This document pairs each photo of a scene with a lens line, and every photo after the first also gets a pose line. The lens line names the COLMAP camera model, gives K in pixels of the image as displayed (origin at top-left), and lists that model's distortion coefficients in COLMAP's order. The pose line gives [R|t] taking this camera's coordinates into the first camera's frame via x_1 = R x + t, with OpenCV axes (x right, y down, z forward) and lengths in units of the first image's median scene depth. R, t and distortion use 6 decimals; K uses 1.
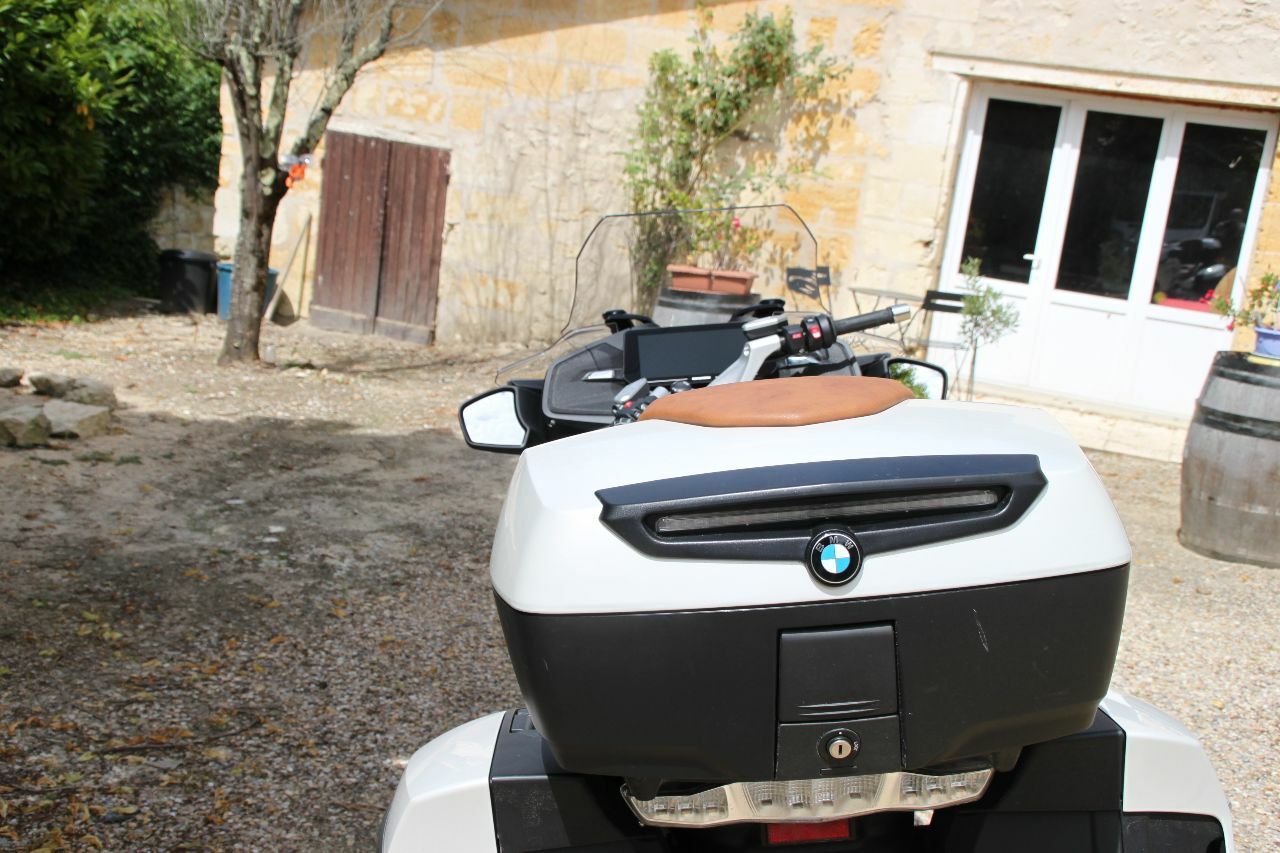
lens RADIAL K [[1614.2, 0, 640.0], [0, 1614.2, 426.5], [0, 0, 1]] dist [0.021202, 0.066931]
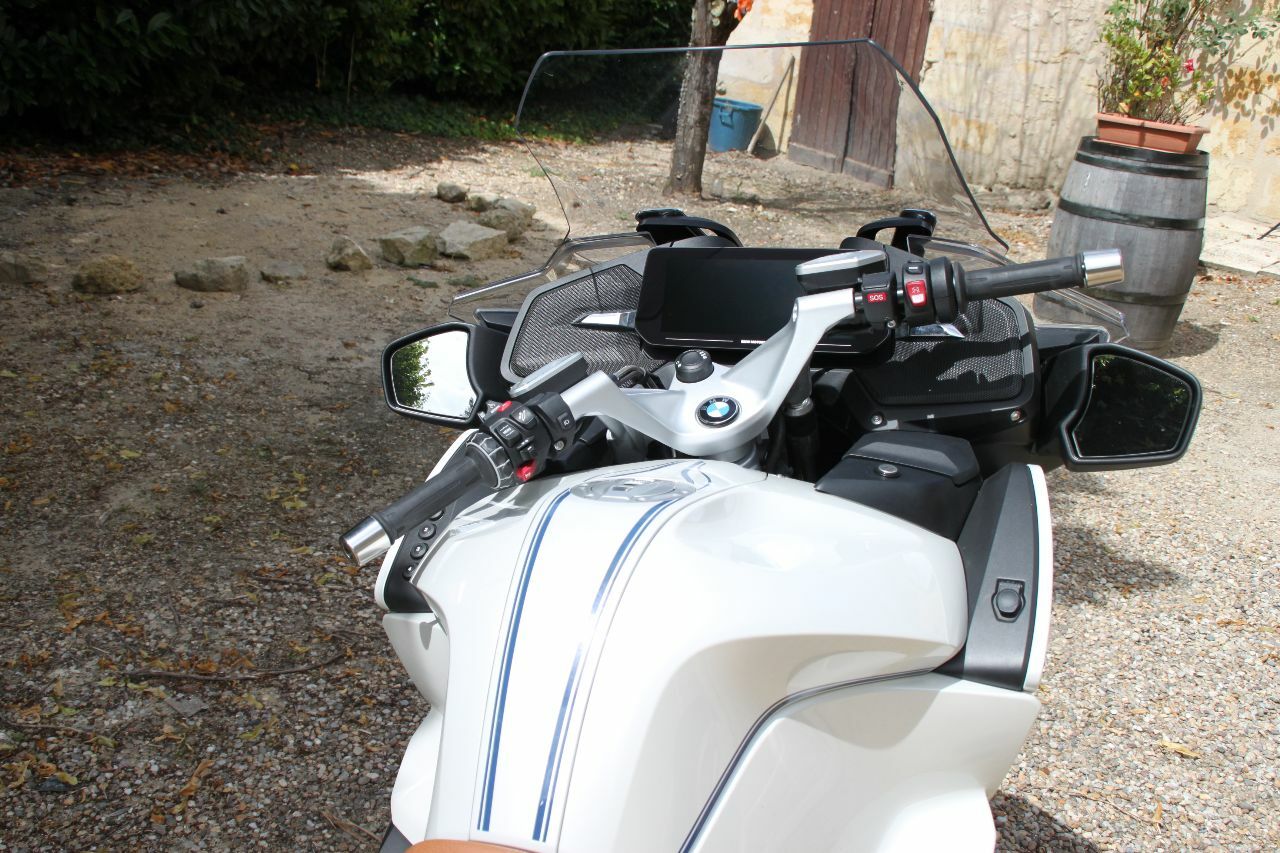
lens RADIAL K [[1323.7, 0, 640.0], [0, 1323.7, 426.5], [0, 0, 1]] dist [-0.126192, 0.260702]
pose [[0.918160, 0.133835, -0.372921, 0.066150], [-0.076894, 0.983517, 0.163649, -0.027215], [0.388677, -0.121581, 0.913317, 0.200389]]
